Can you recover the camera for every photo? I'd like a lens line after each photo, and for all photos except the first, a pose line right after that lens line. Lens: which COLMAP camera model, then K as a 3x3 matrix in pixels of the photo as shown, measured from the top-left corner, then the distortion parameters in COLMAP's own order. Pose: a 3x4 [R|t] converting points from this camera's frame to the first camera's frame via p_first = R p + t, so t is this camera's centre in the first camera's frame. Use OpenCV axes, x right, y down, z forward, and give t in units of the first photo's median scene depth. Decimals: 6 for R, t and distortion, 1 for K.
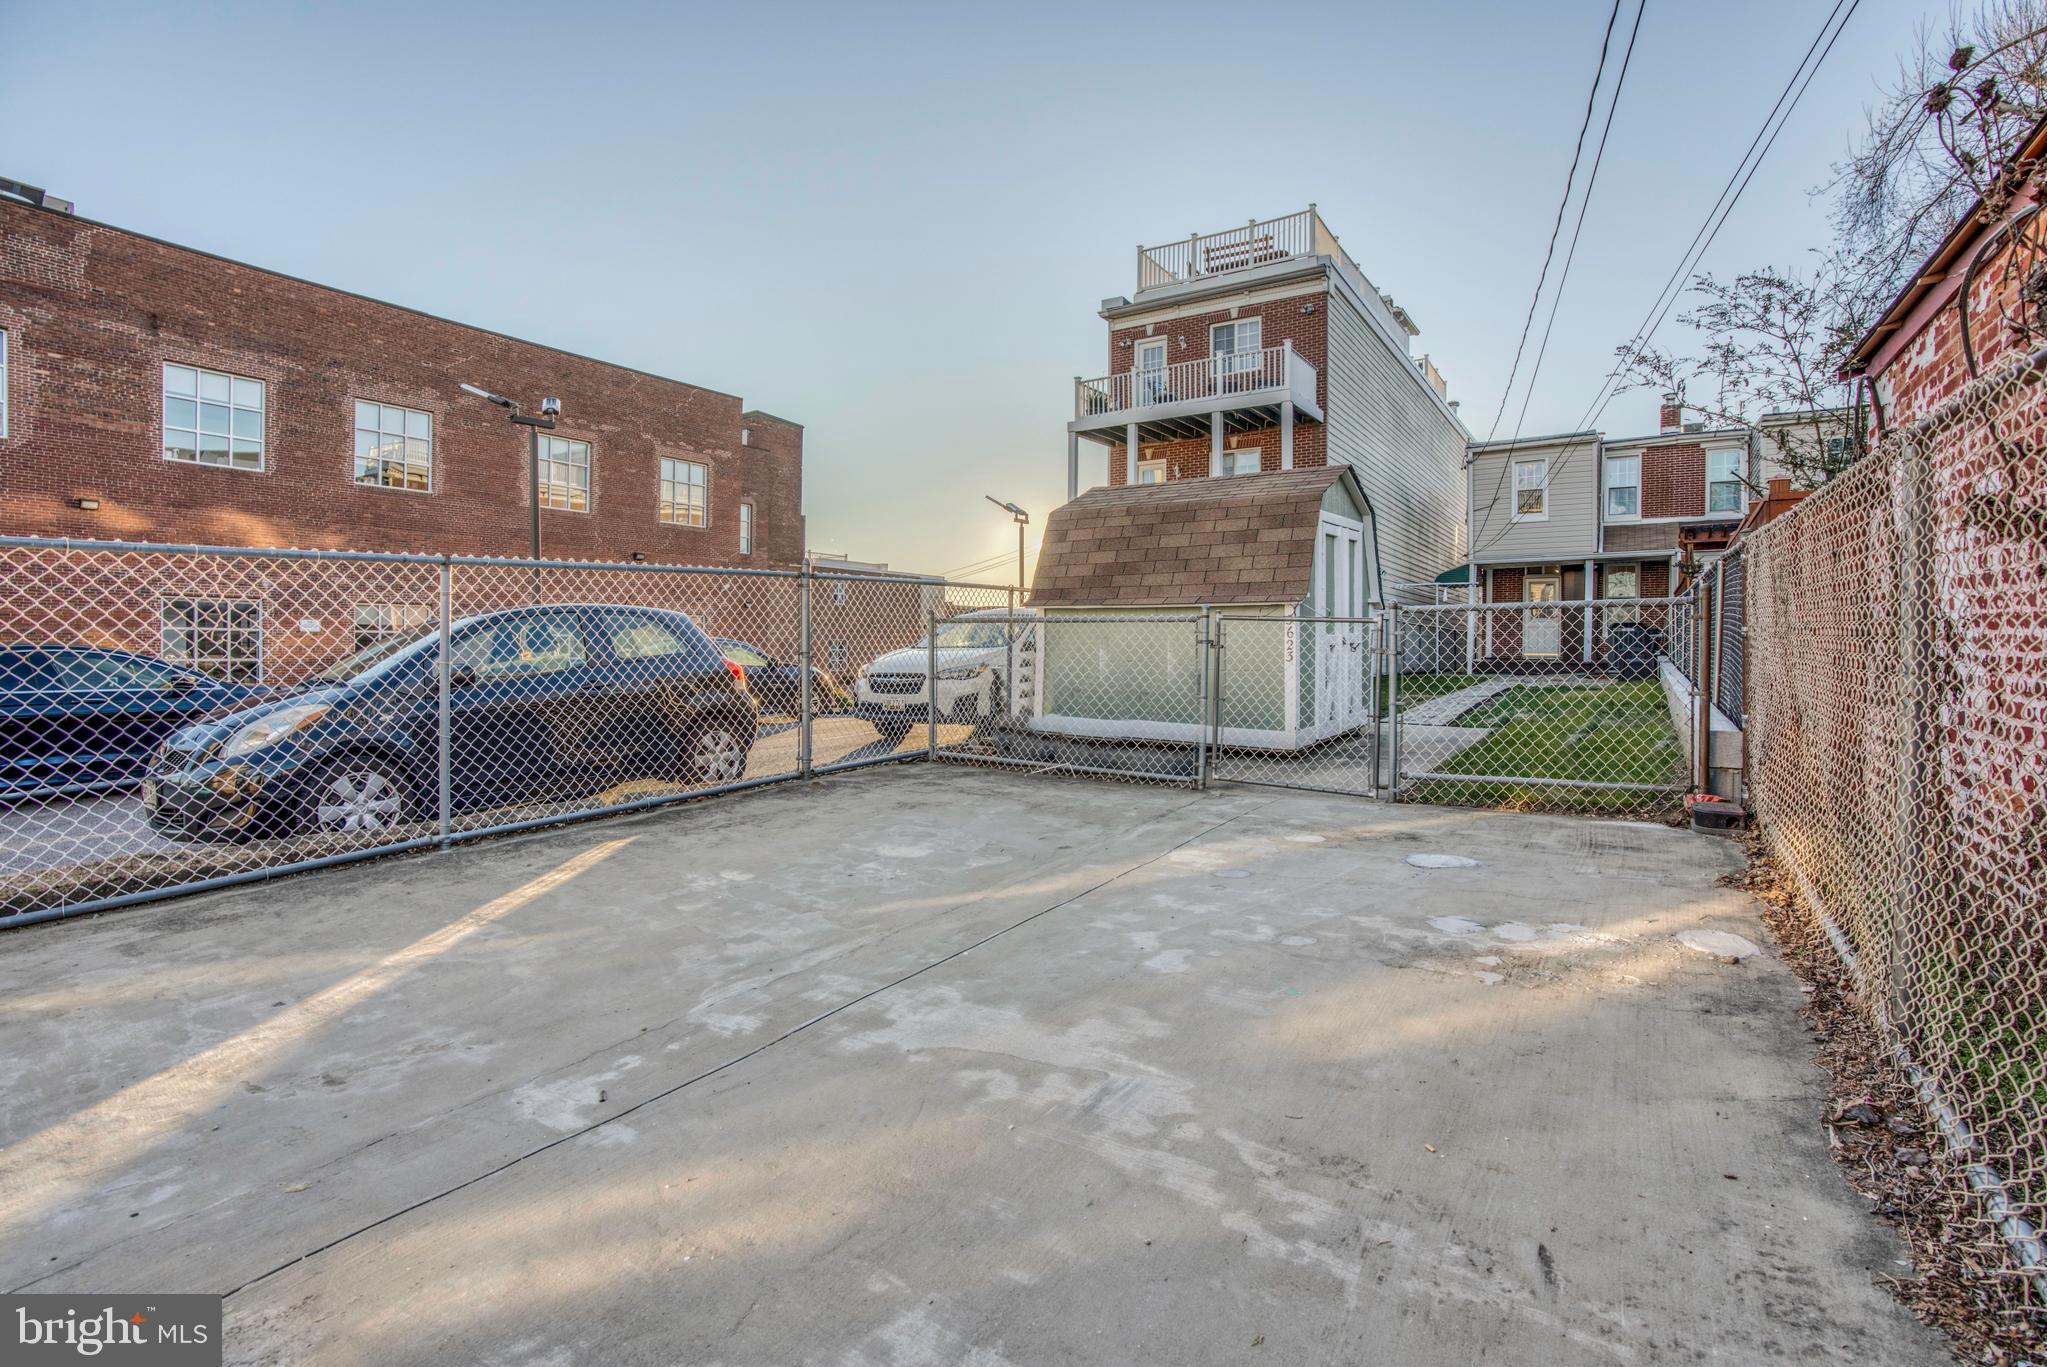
lens RADIAL K [[977.6, 0, 1023.2], [0, 977.6, 650.0], [0, 0, 1]] dist [-0.041438, 0.018280]
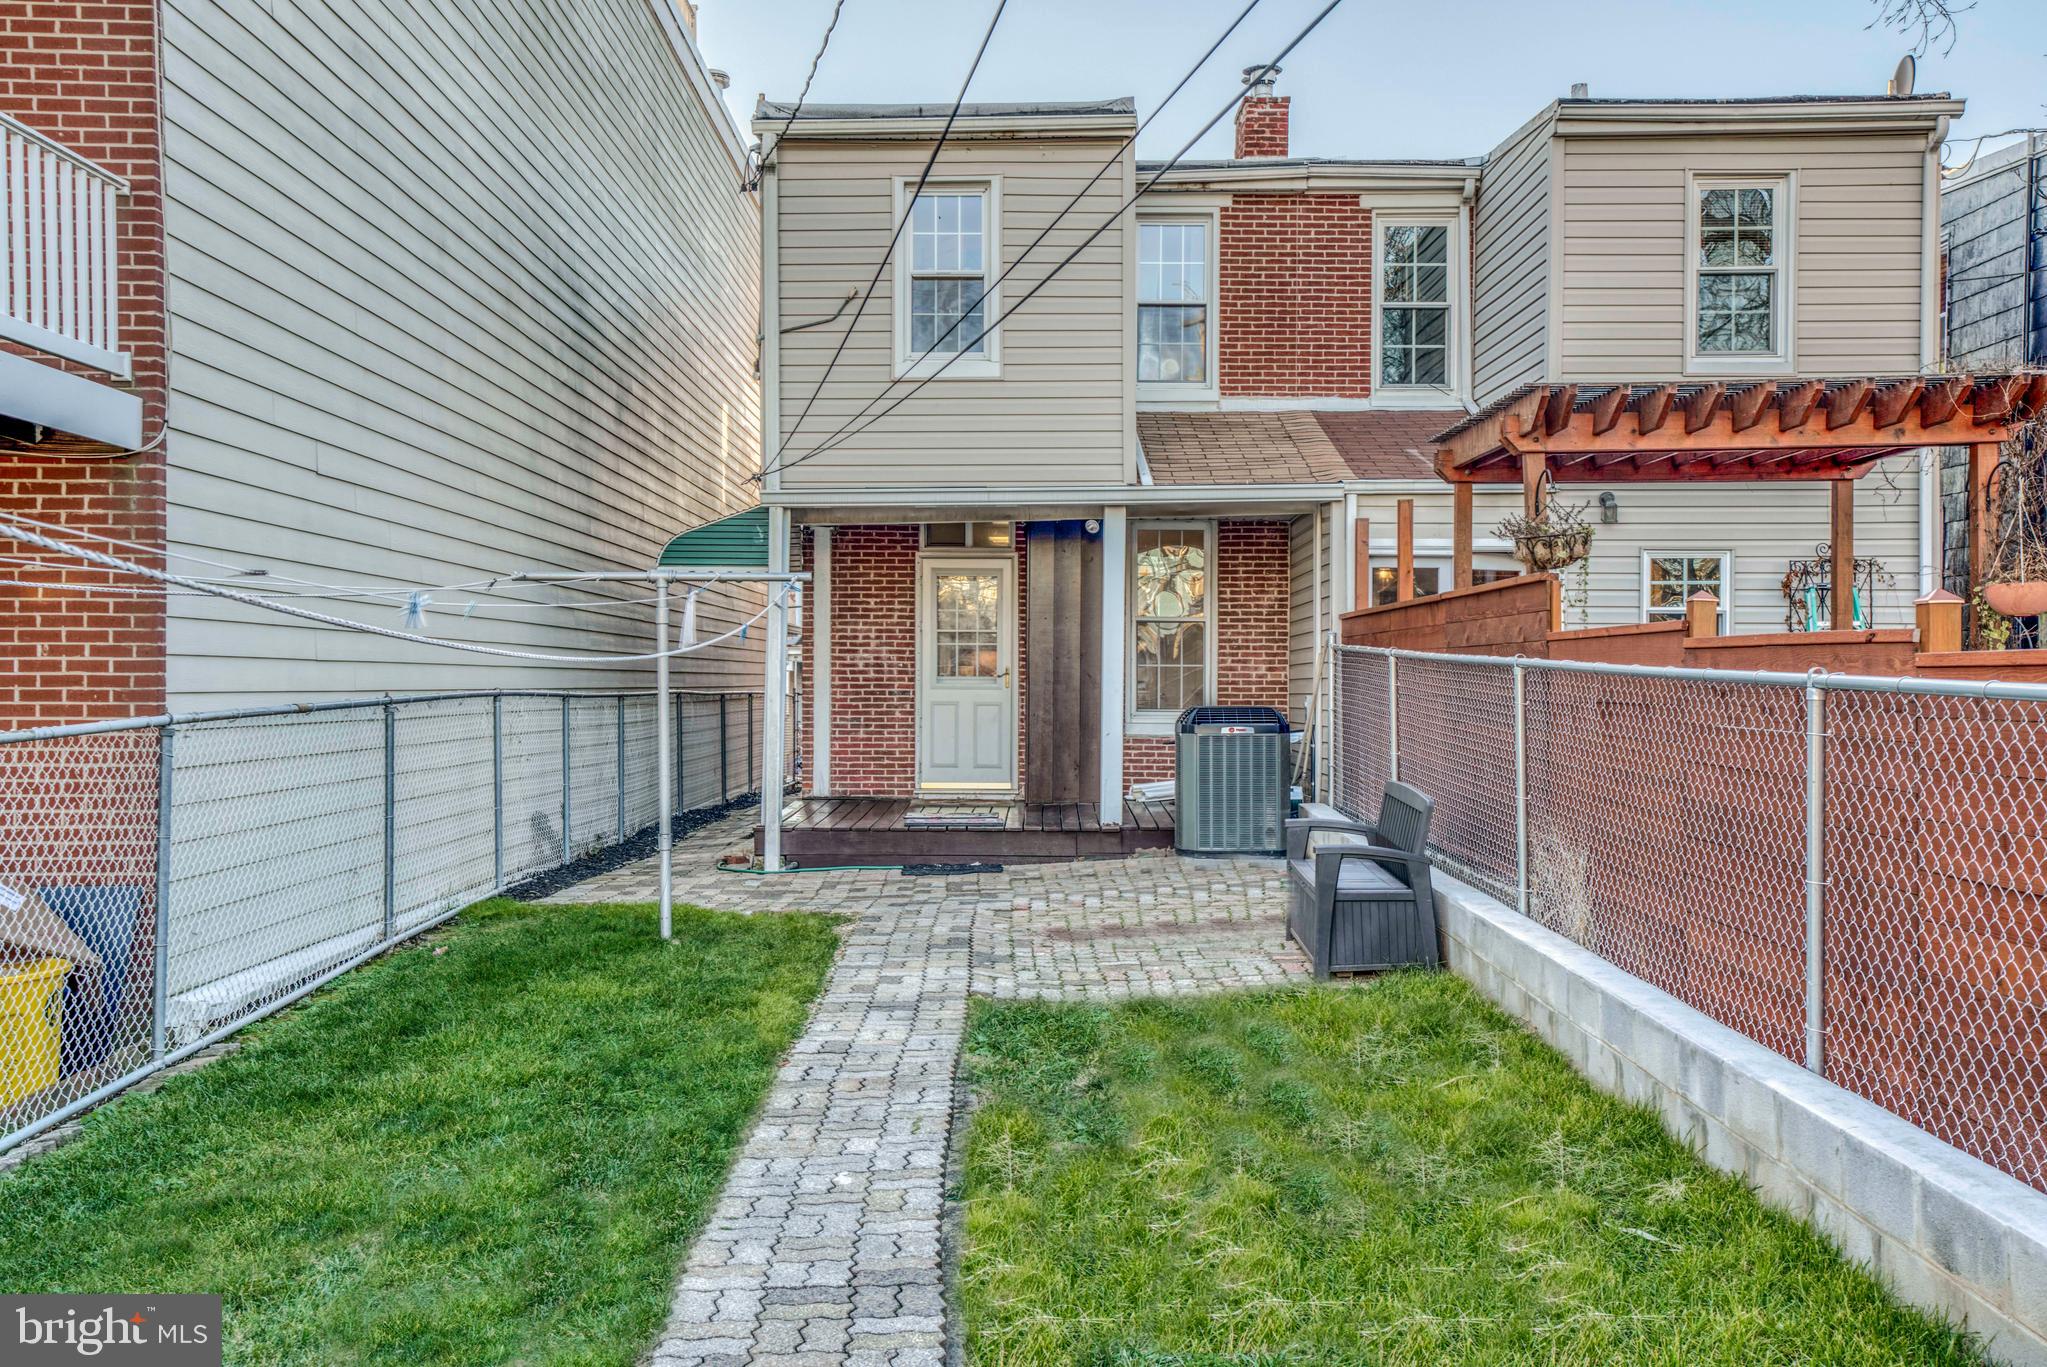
lens RADIAL K [[2013.8, 0, 1023.5], [0, 2013.8, 683.5], [0, 0, 1]] dist [0.108914, 0.018487]
pose [[0.842113, -0.005807, 0.539270, 0.192008], [0.004868, 0.999983, 0.003166, -0.036083], [-0.539280, -0.000041, 0.842127, 0.438366]]
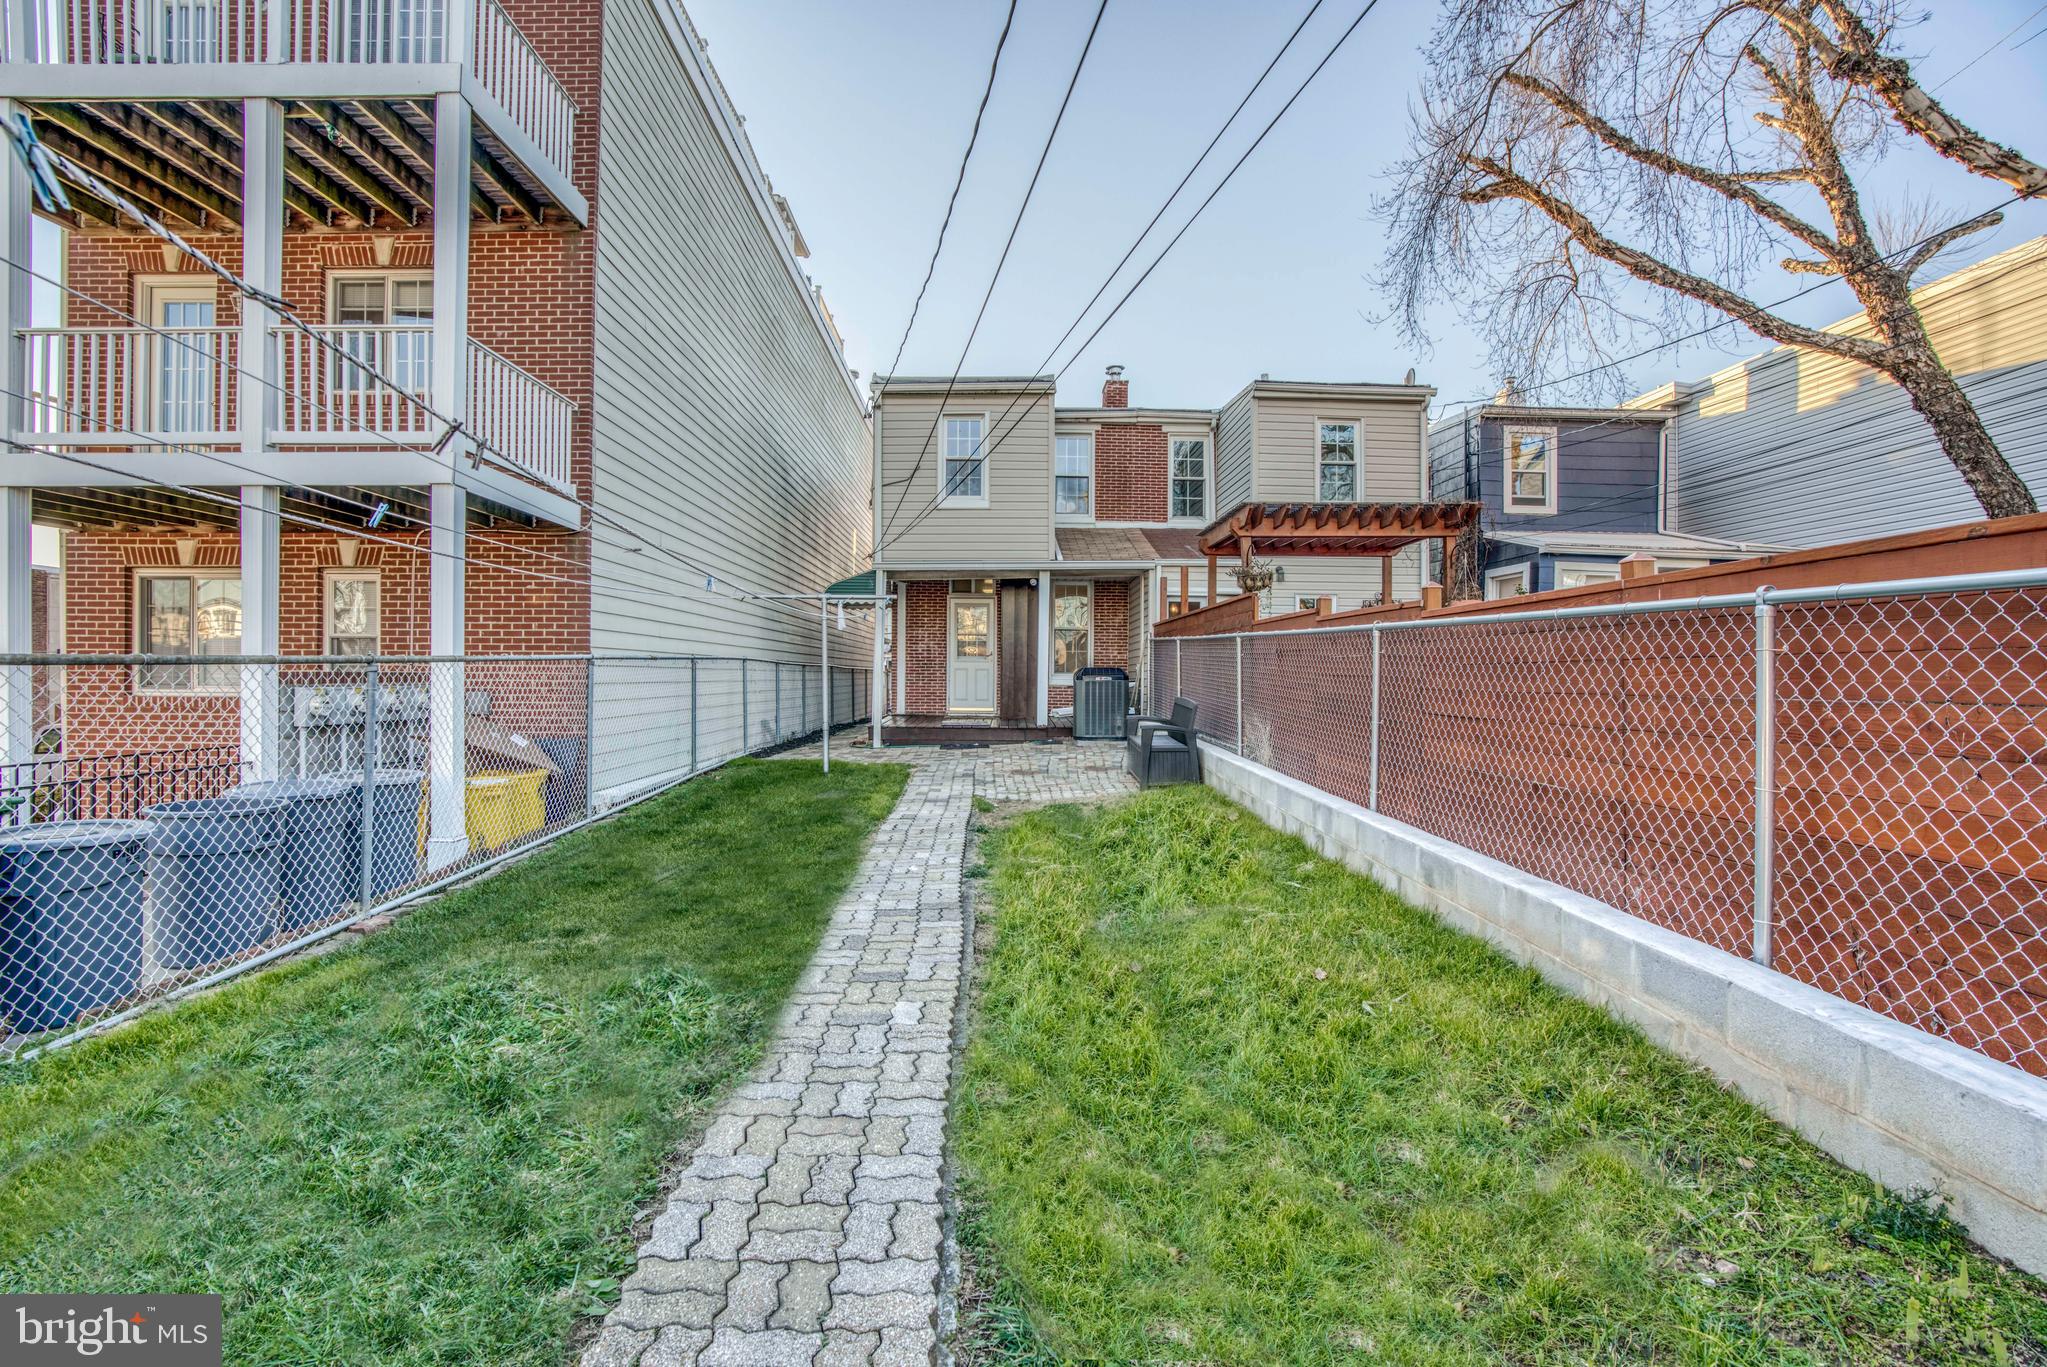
lens RADIAL K [[980.4, 0, 1016.1], [0, 980.4, 685.5], [0, 0, 1]] dist [-0.047663, 0.000672]
pose [[0.832572, -0.008555, 0.553850, 0.191995], [0.001782, 0.999917, 0.012766, -0.023067], [-0.553913, -0.009641, 0.832518, 0.439351]]
